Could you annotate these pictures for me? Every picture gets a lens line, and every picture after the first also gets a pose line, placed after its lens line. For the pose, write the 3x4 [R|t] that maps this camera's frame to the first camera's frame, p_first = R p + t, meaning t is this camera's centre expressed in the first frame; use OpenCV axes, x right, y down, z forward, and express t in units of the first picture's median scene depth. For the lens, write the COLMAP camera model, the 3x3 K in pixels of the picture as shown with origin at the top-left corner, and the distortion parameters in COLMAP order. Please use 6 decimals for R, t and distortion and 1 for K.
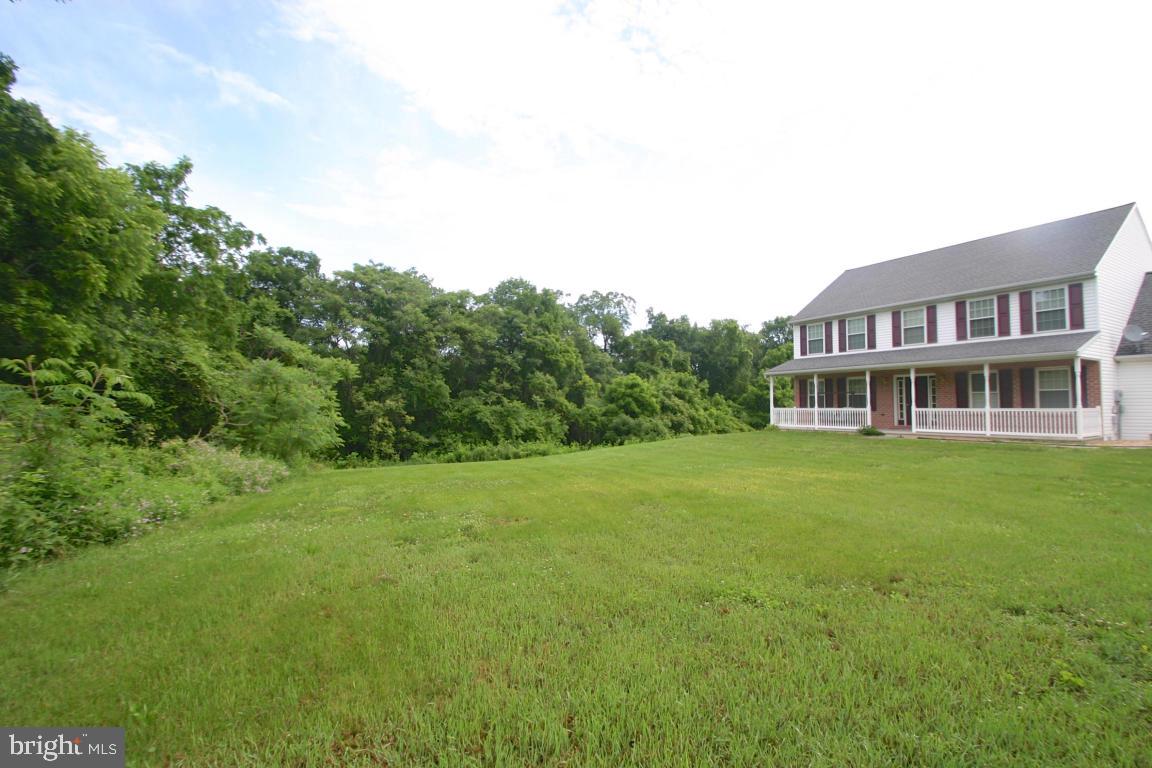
lens RADIAL K [[525.0, 0, 576.7], [0, 525.0, 385.3], [0, 0, 1]] dist [-0.000557, -0.000035]
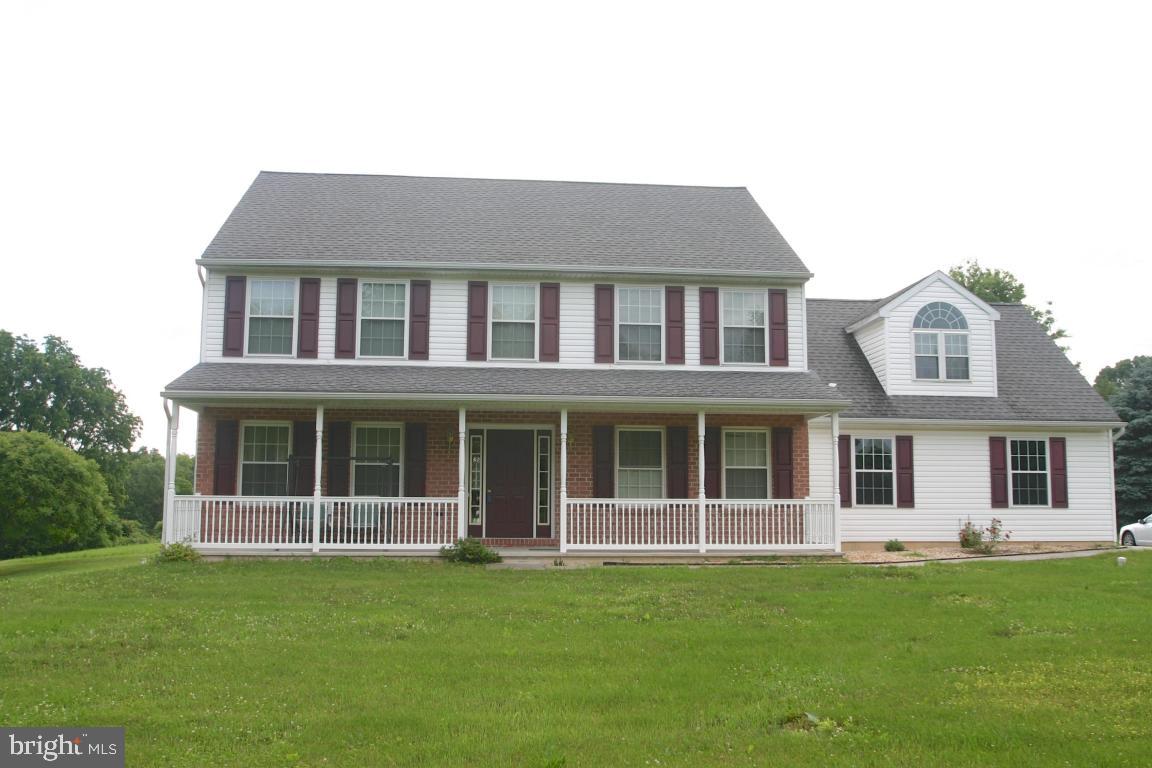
lens RADIAL K [[1199.2, 0, 576.1], [0, 1199.2, 383.3], [0, 0, 1]] dist [-0.001687, 0.000000]
pose [[0.408332, 0.088481, 0.908535, -0.296304], [-0.044482, 0.996038, -0.077010, 0.021807], [-0.911749, -0.008968, 0.410650, 0.527612]]
